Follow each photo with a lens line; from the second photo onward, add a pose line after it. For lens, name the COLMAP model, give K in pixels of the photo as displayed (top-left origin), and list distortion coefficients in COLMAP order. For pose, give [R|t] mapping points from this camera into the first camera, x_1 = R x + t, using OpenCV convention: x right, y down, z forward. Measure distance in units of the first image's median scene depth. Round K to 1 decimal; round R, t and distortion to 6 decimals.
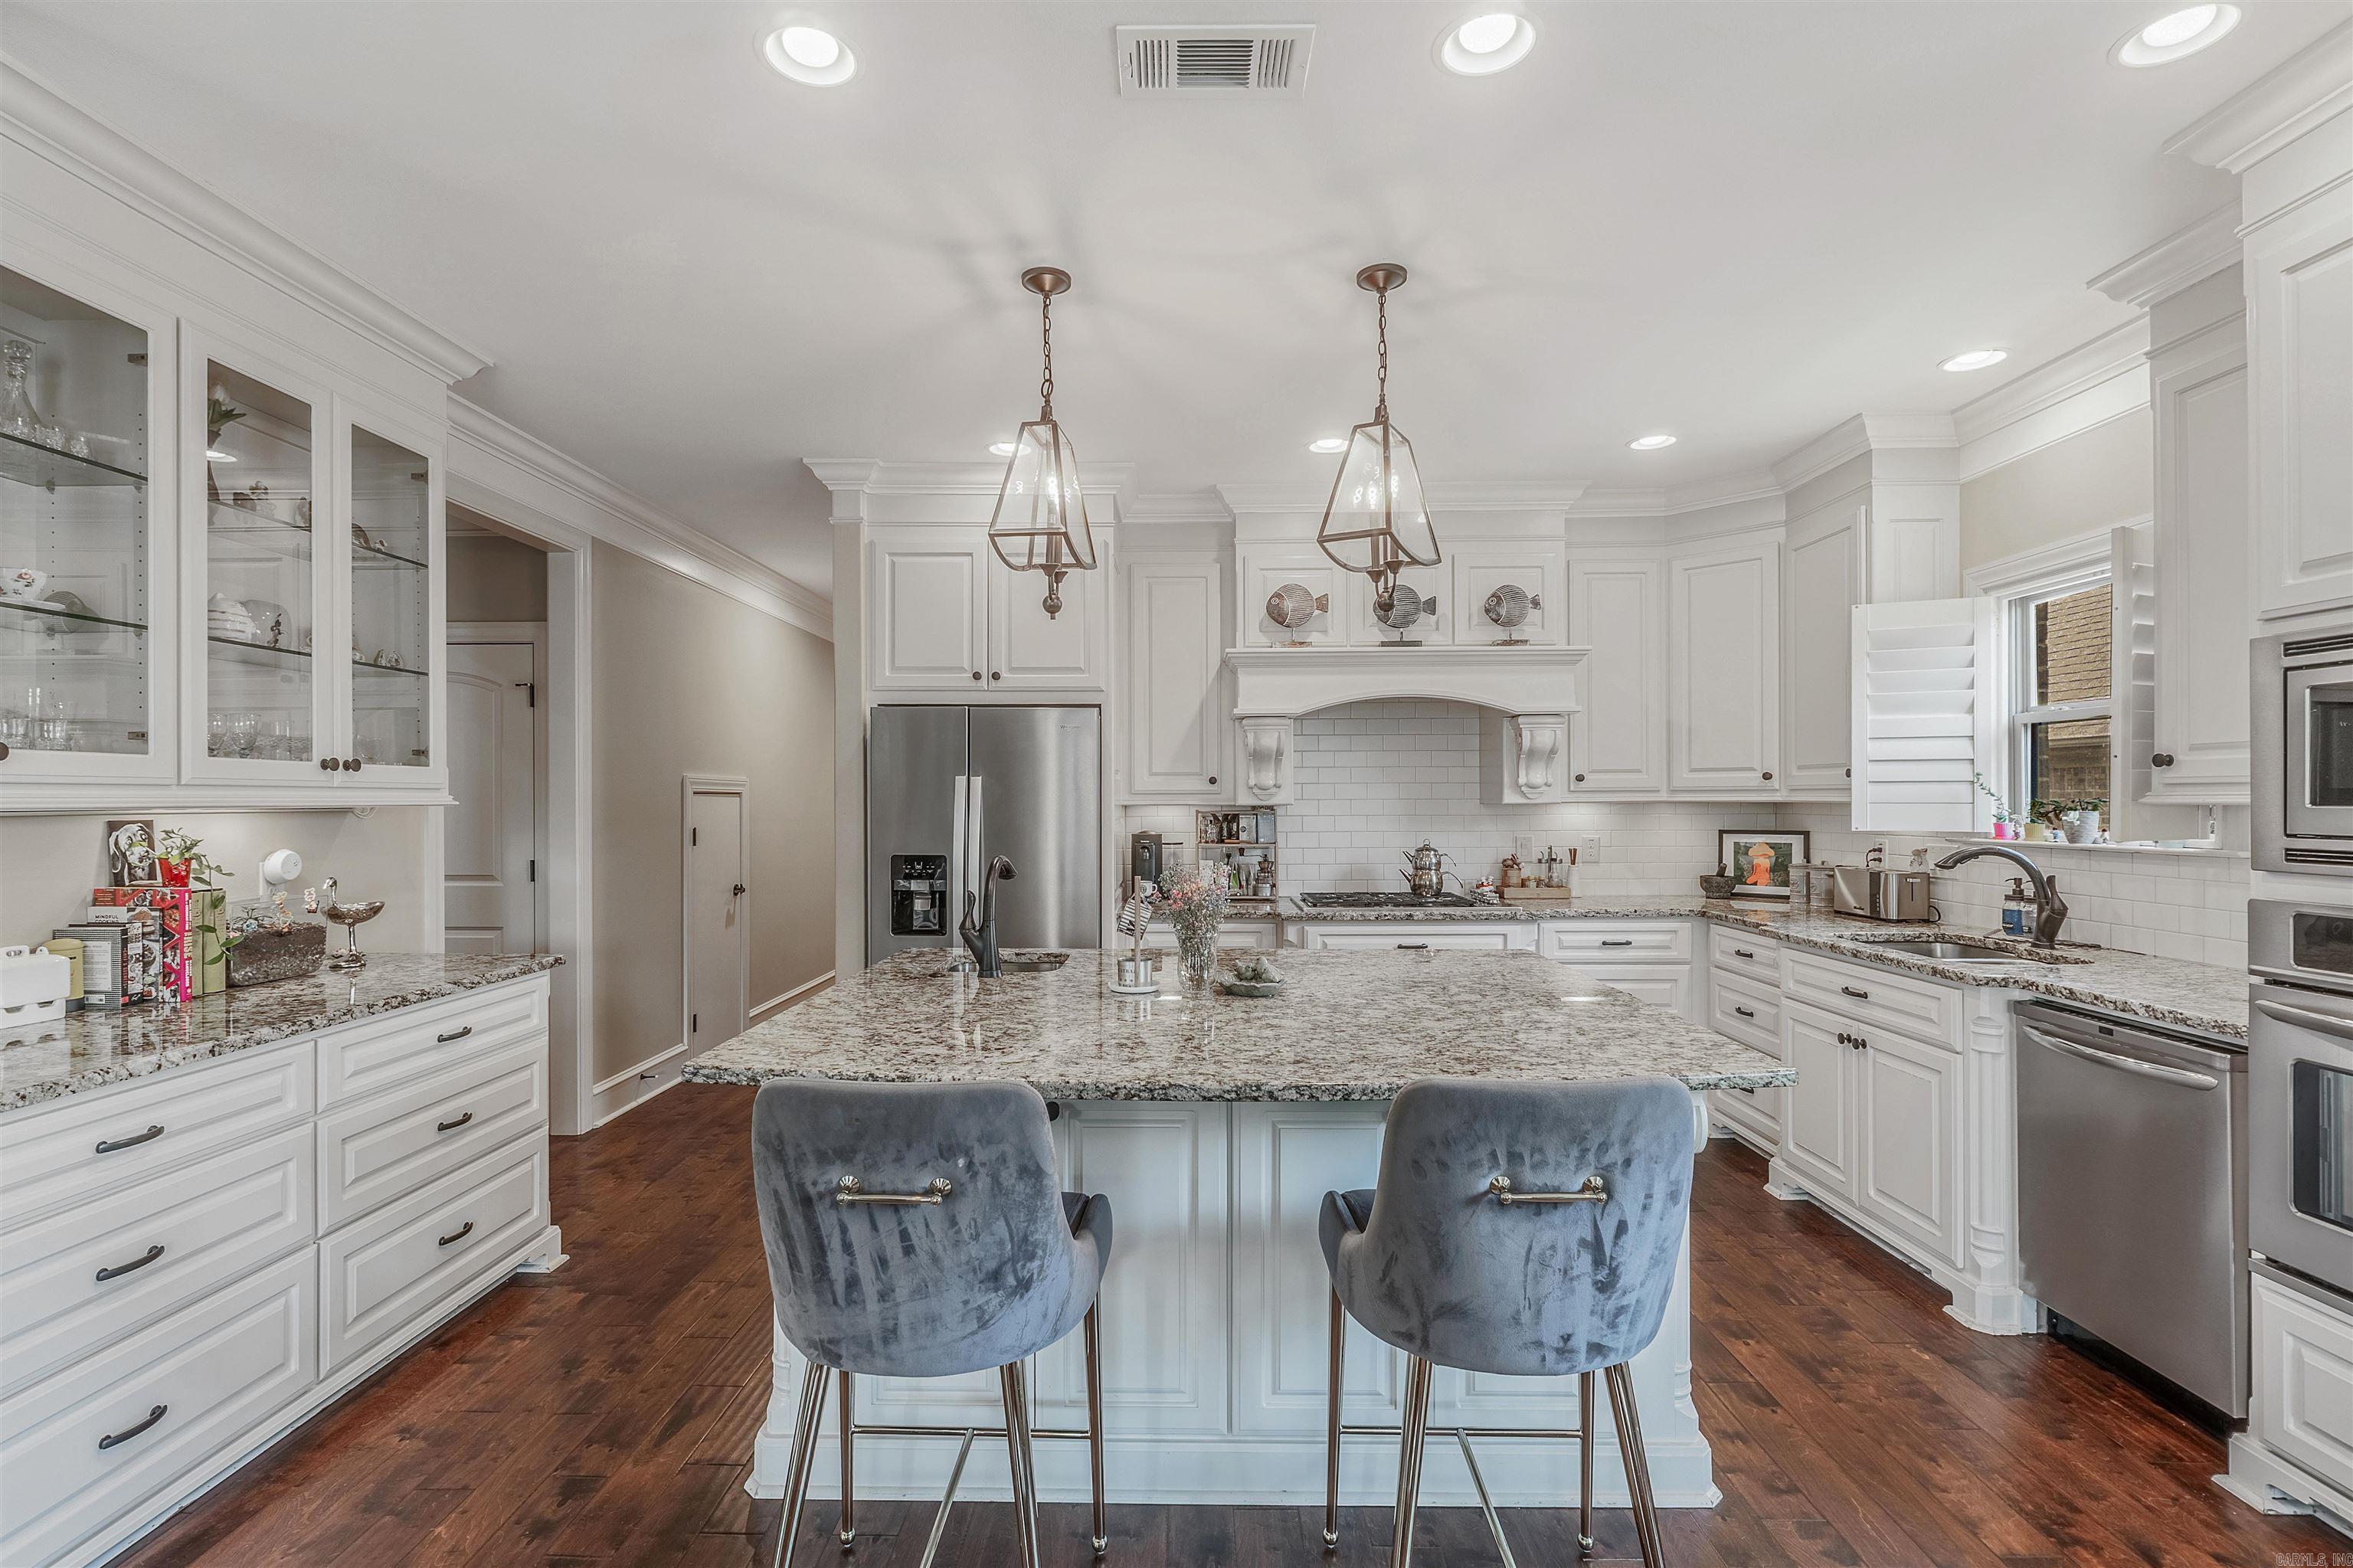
lens RADIAL K [[1111.6, 0, 1173.7], [0, 1111.6, 802.1], [0, 0, 1]] dist [0.000519, 0.000250]
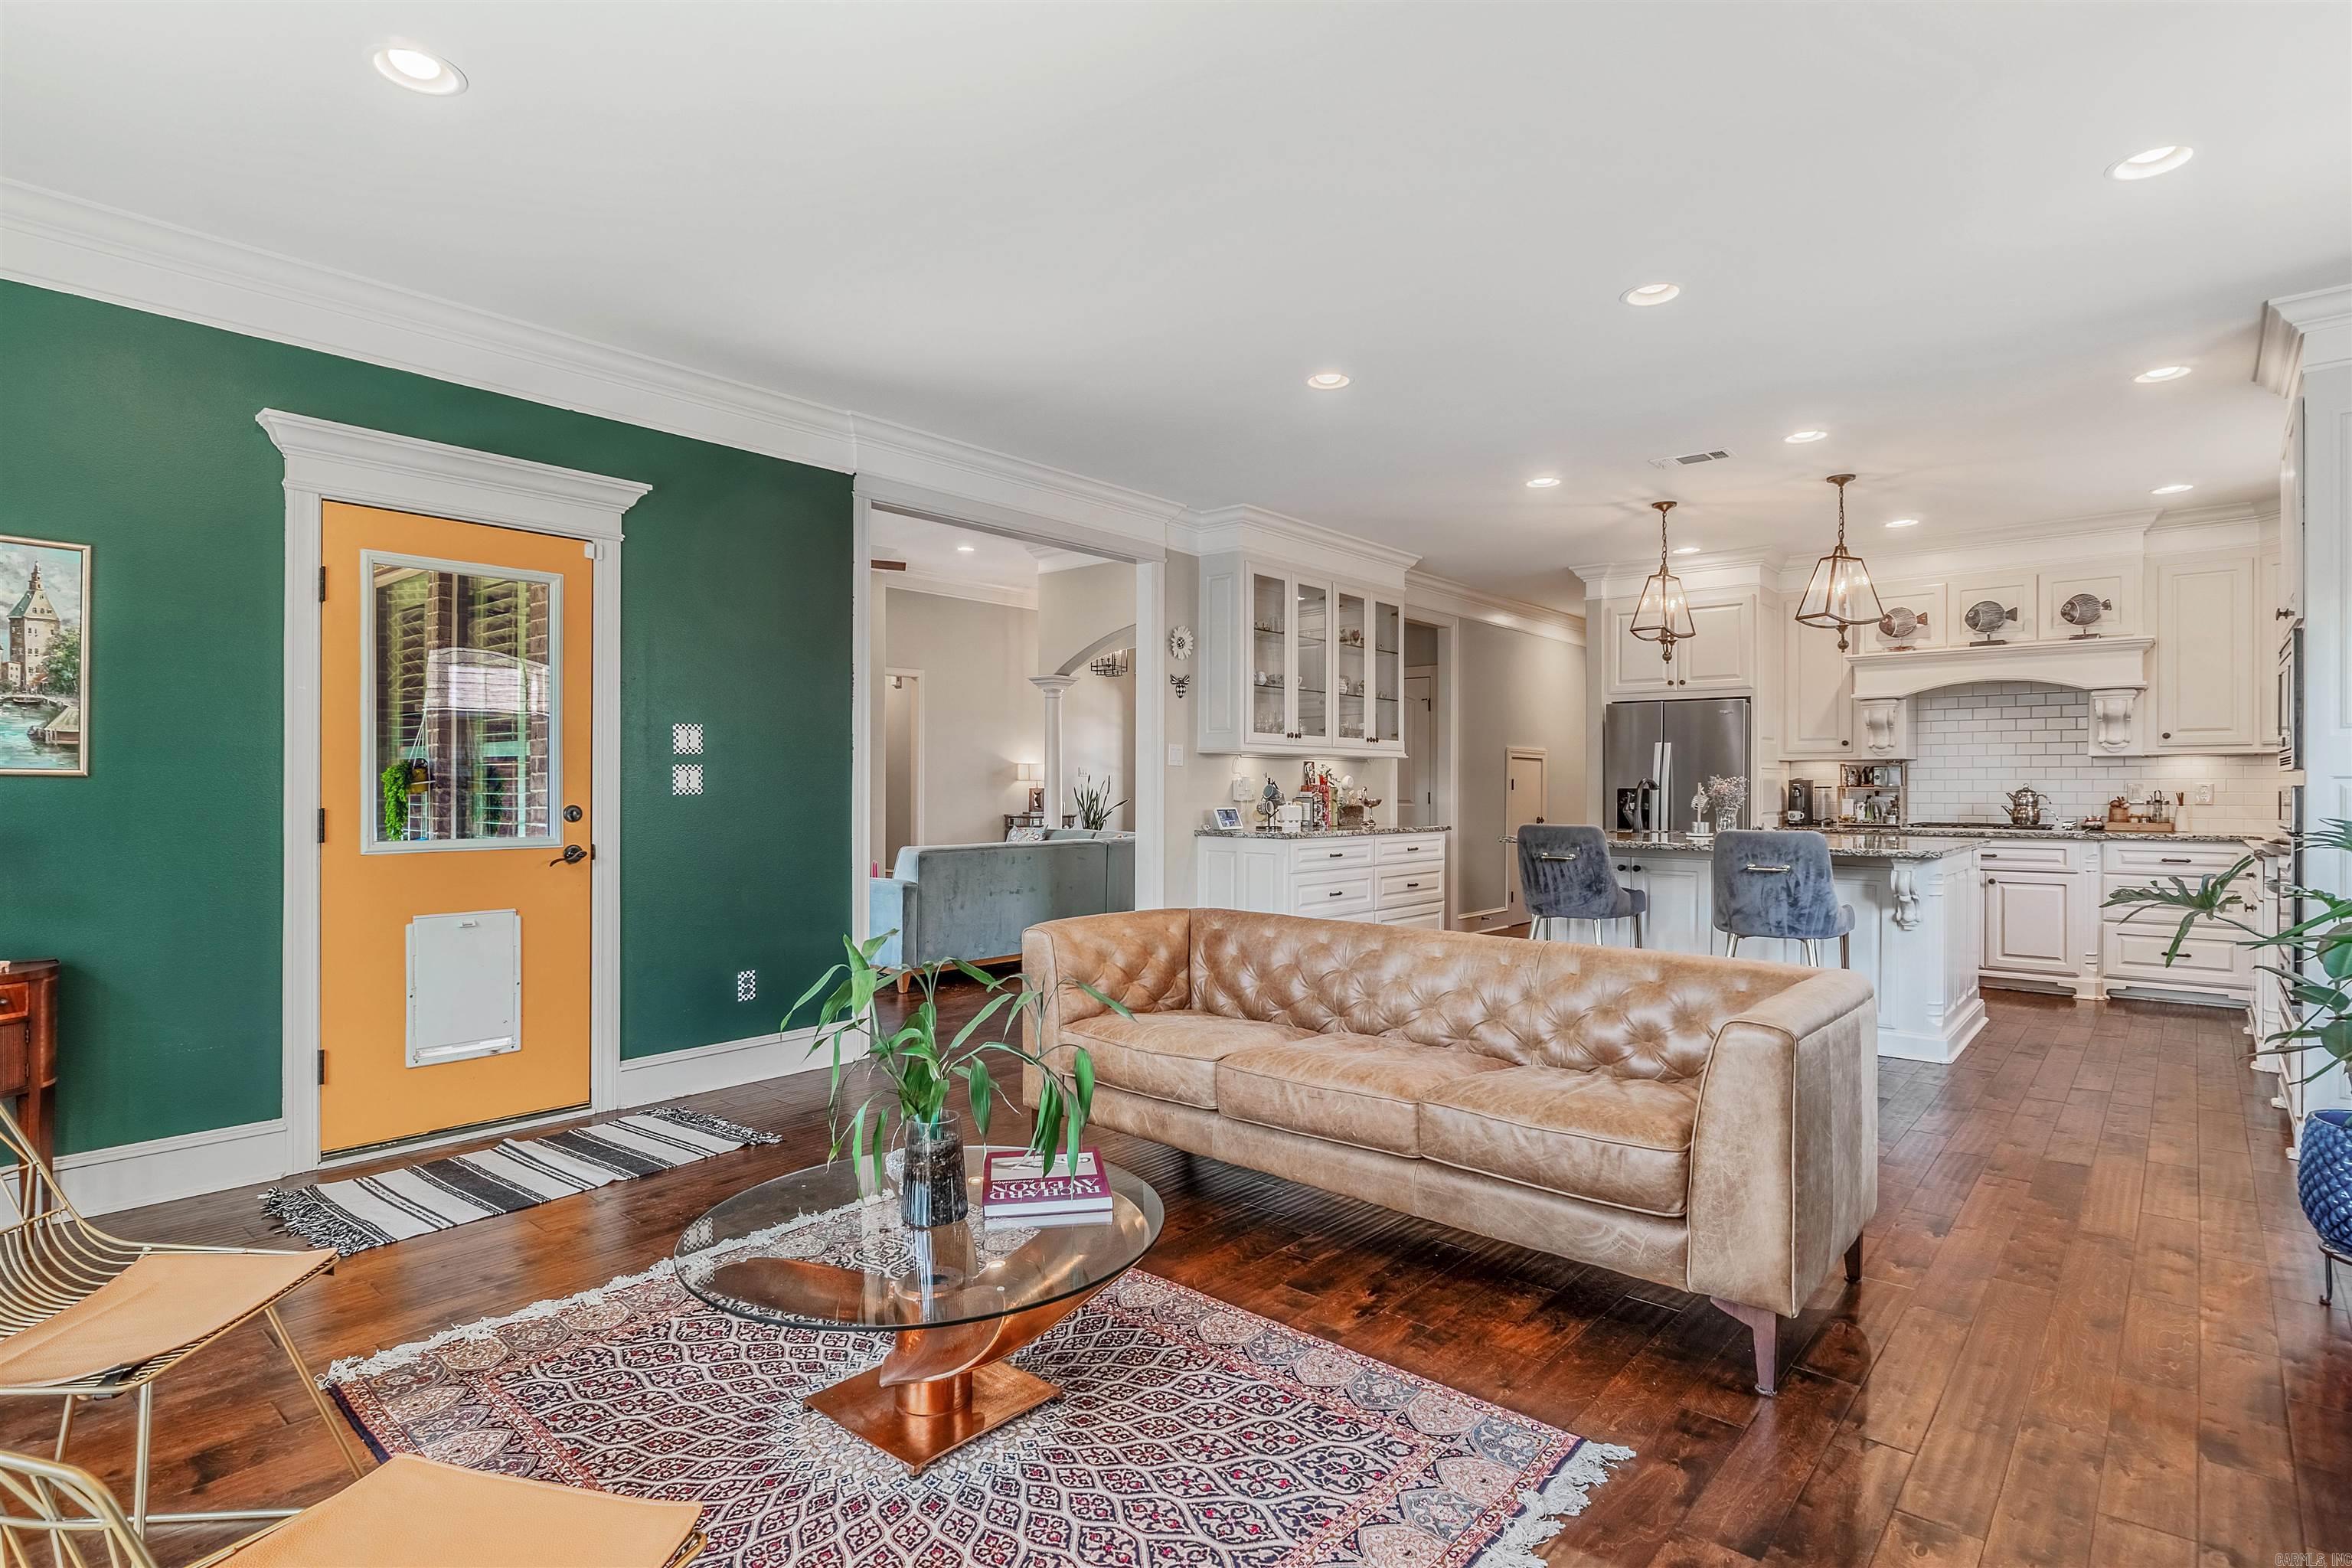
lens RADIAL K [[1185.5, 0, 1176.0], [0, 1185.5, 784.0], [0, 0, 1]] dist [-0.003620, -0.000033]
pose [[0.768444, 0.002985, -0.639910, 0.394289], [-0.006474, 0.999974, -0.003110, 0.049928], [0.639885, 0.006532, 0.768443, -0.852427]]
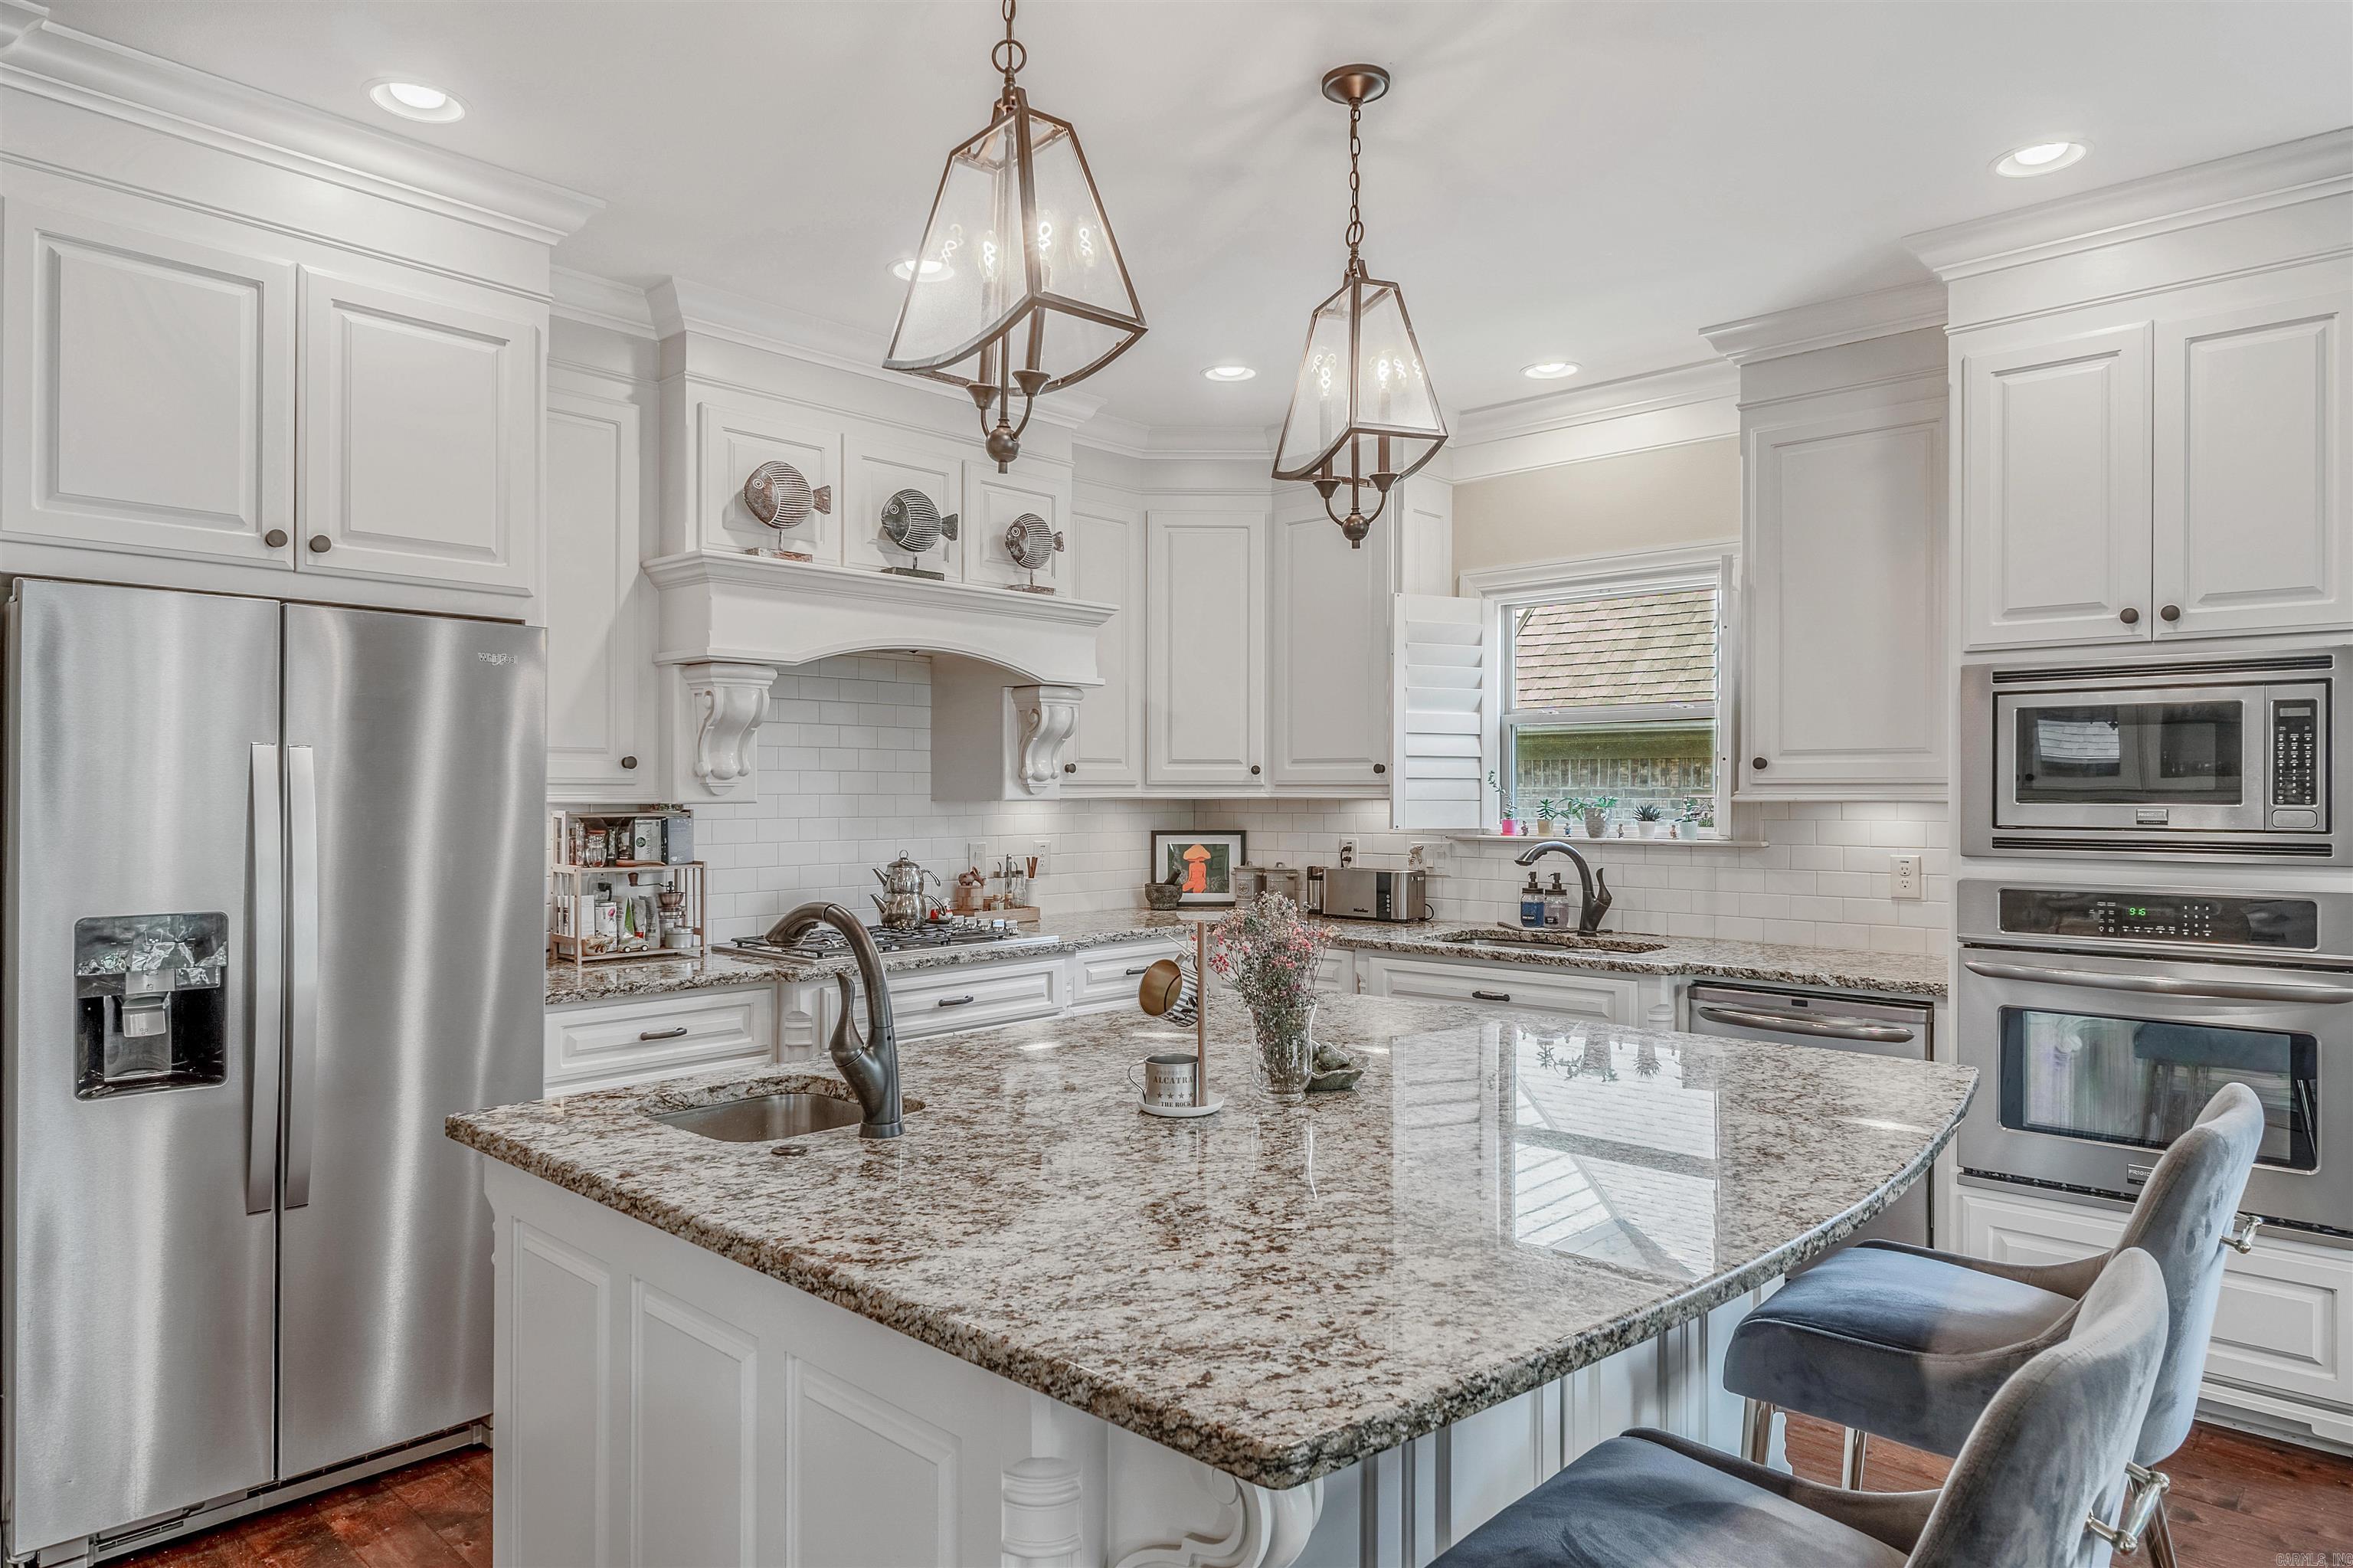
lens RADIAL K [[1409.0, 0, 1168.2], [0, 1409.0, 798.3], [0, 0, 1]] dist [-0.002333, 0.000026]
pose [[0.669703, 0.000950, 0.742628, -0.370773], [-0.001430, 0.999999, 0.000010, -0.000378], [-0.742627, -0.001068, 0.669704, 0.297016]]
